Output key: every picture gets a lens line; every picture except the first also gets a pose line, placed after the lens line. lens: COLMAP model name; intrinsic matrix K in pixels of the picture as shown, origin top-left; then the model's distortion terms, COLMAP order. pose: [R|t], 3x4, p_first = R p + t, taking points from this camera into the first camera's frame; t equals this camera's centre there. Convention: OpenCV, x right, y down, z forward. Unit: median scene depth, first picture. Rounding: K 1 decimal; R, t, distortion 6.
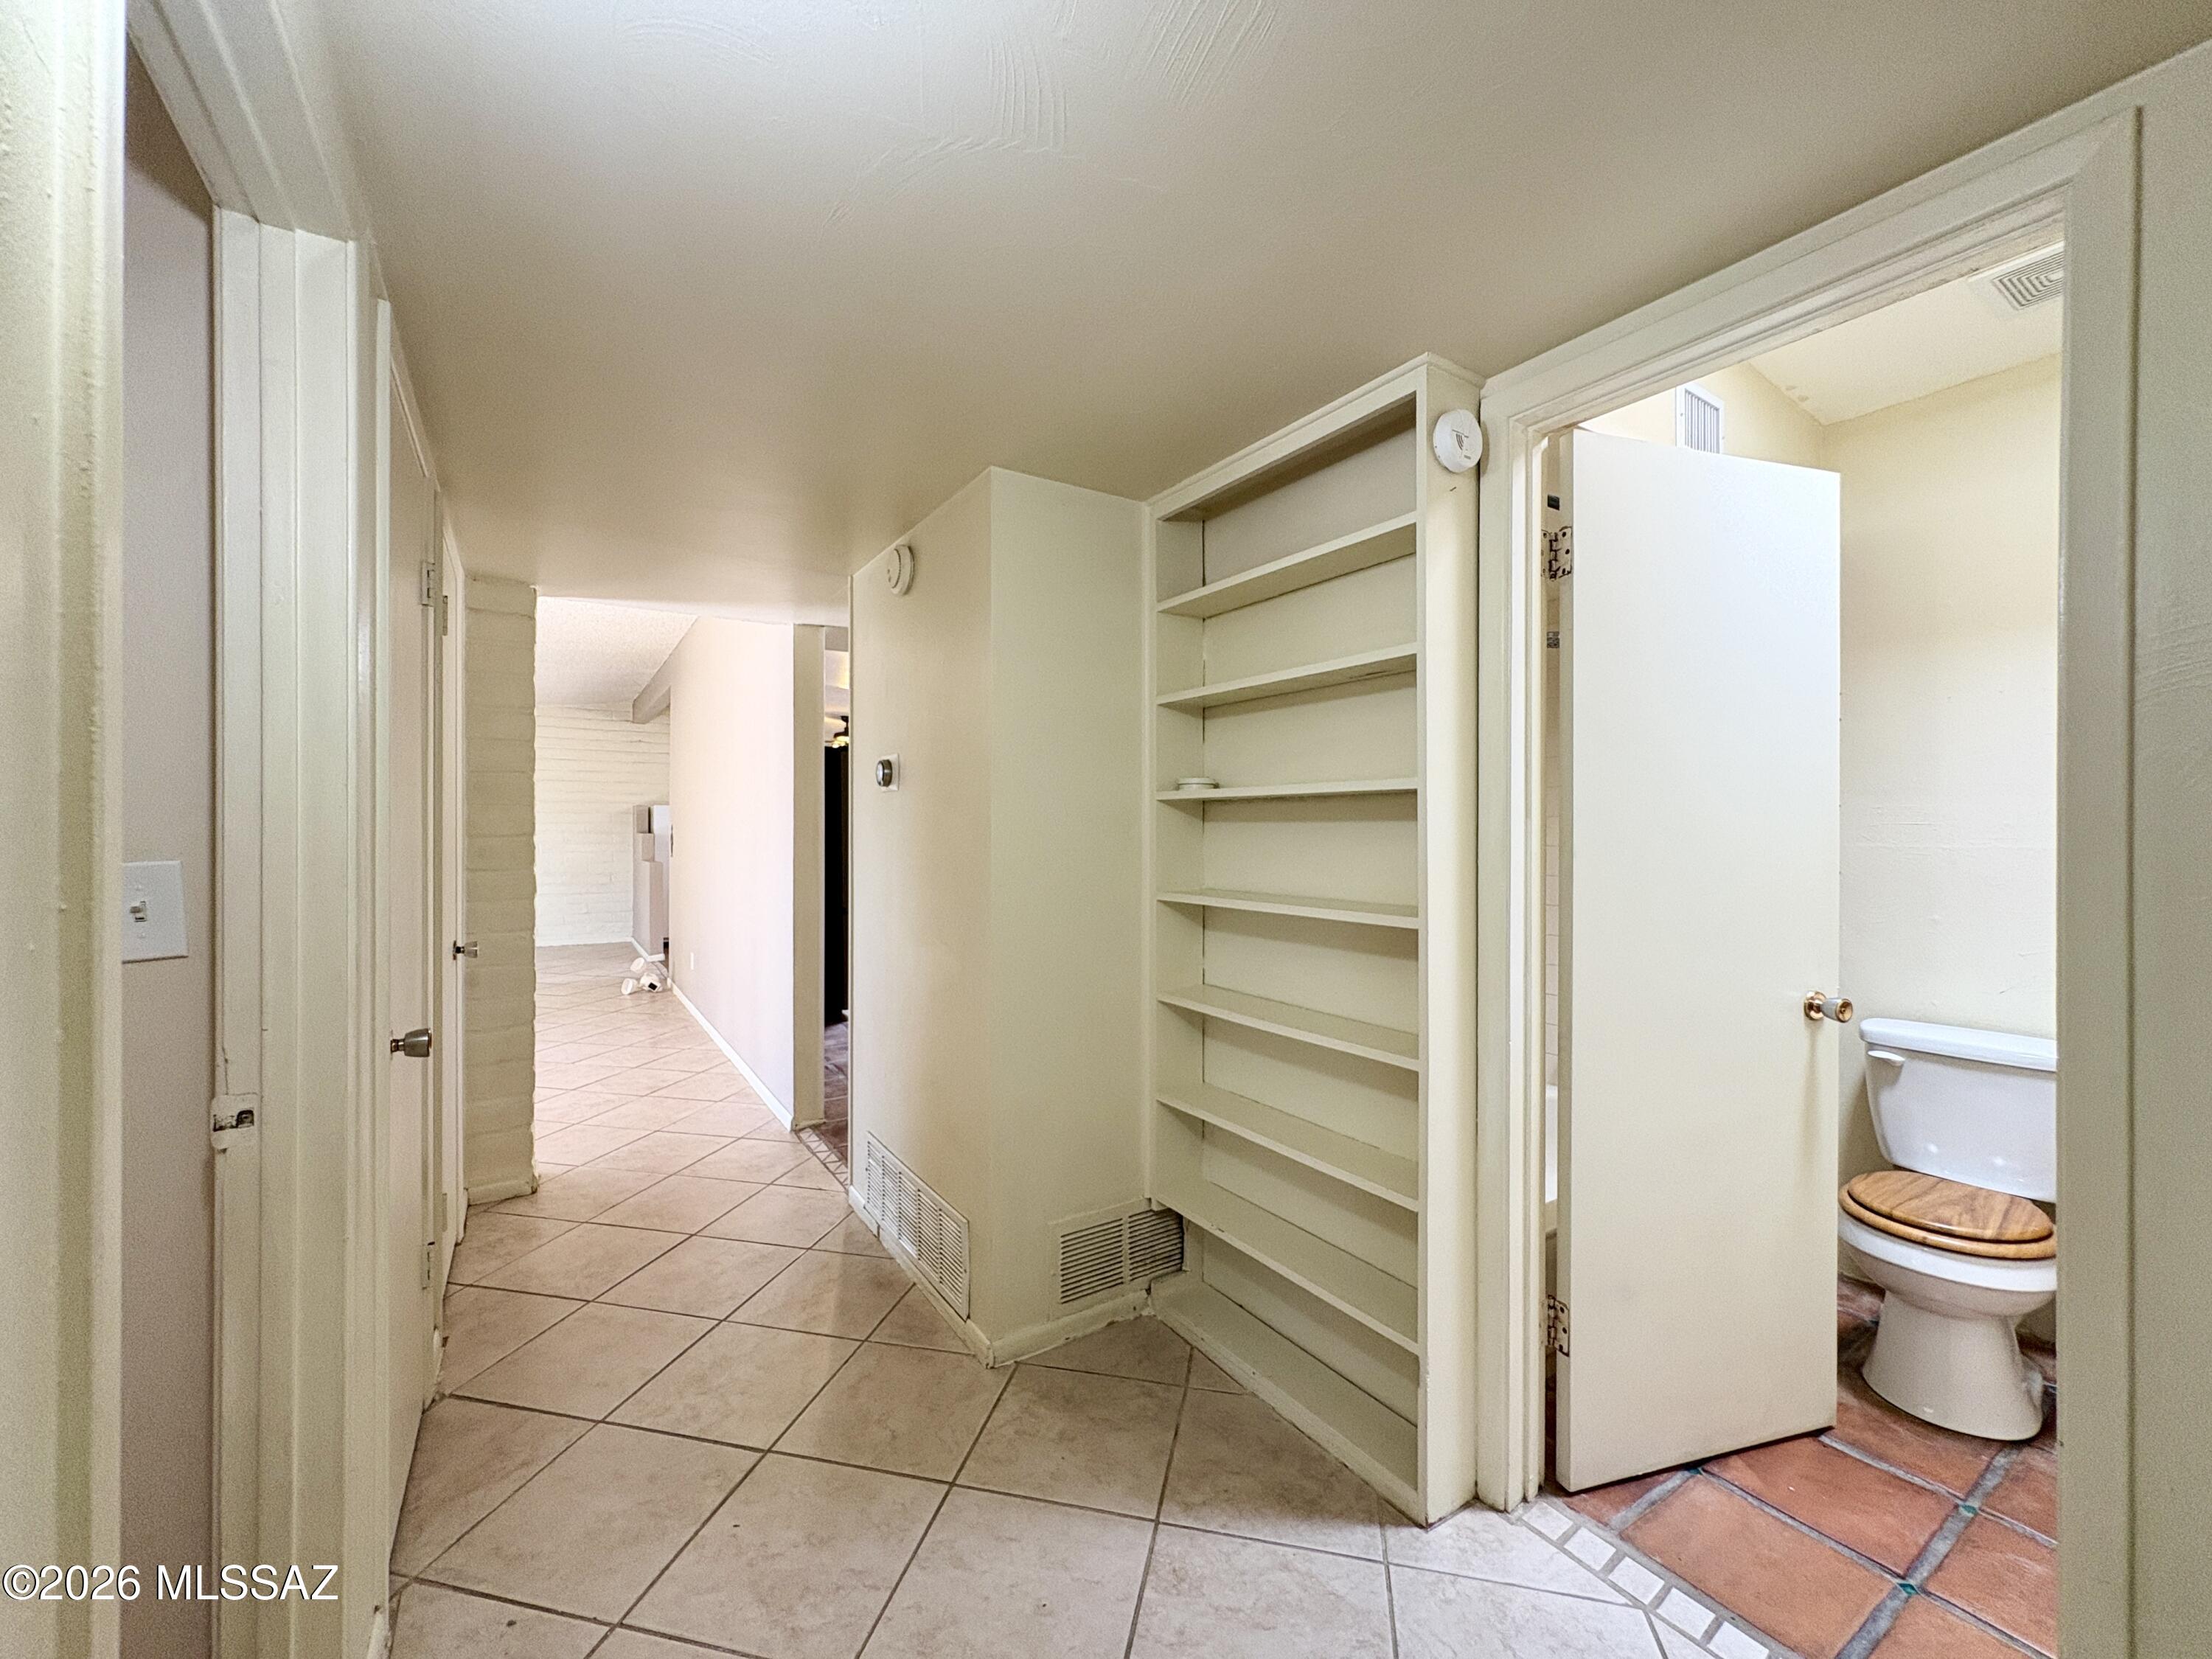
lens RADIAL K [[881.4, 0, 1106.0], [0, 881.4, 829.5], [0, 0, 1]] dist [0.001817, 0.000043]
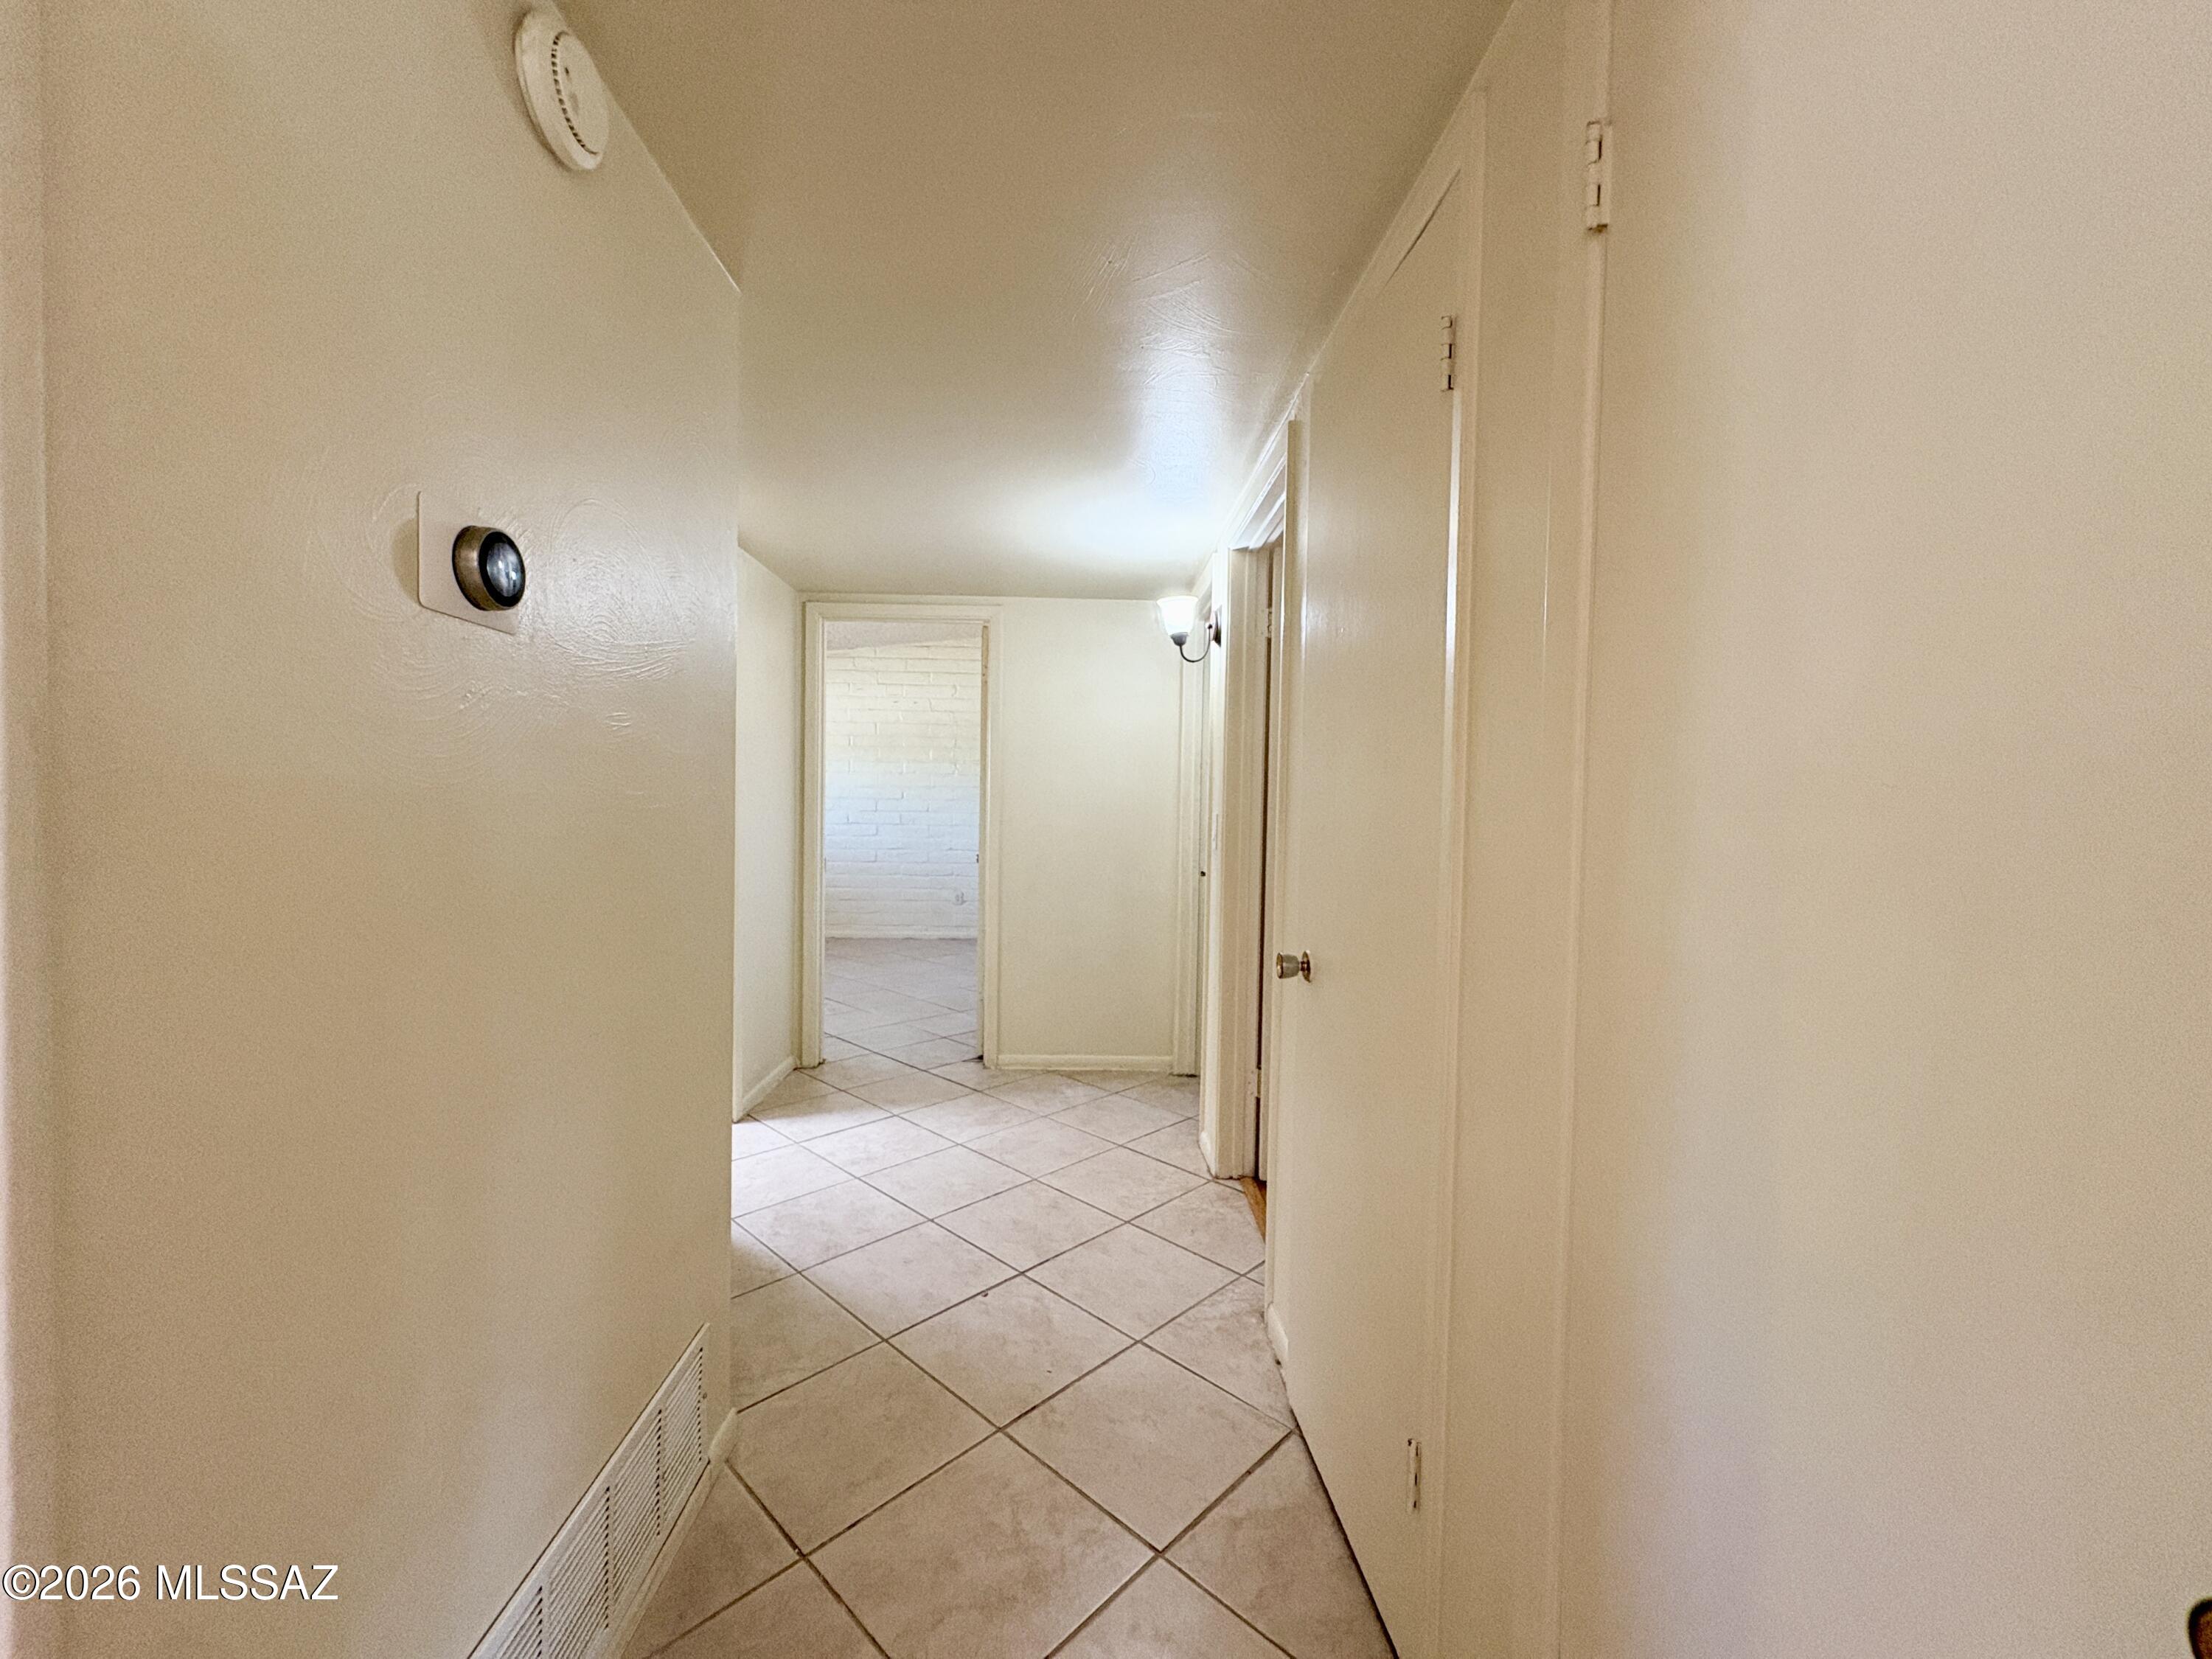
lens RADIAL K [[881.4, 0, 1106.0], [0, 881.4, 829.5], [0, 0, 1]] dist [0.001817, 0.000043]
pose [[-0.858409, -0.028933, 0.512149, -0.737851], [-0.017144, 0.999468, 0.027729, 0.025215], [-0.512680, 0.015022, -0.858449, 1.358740]]
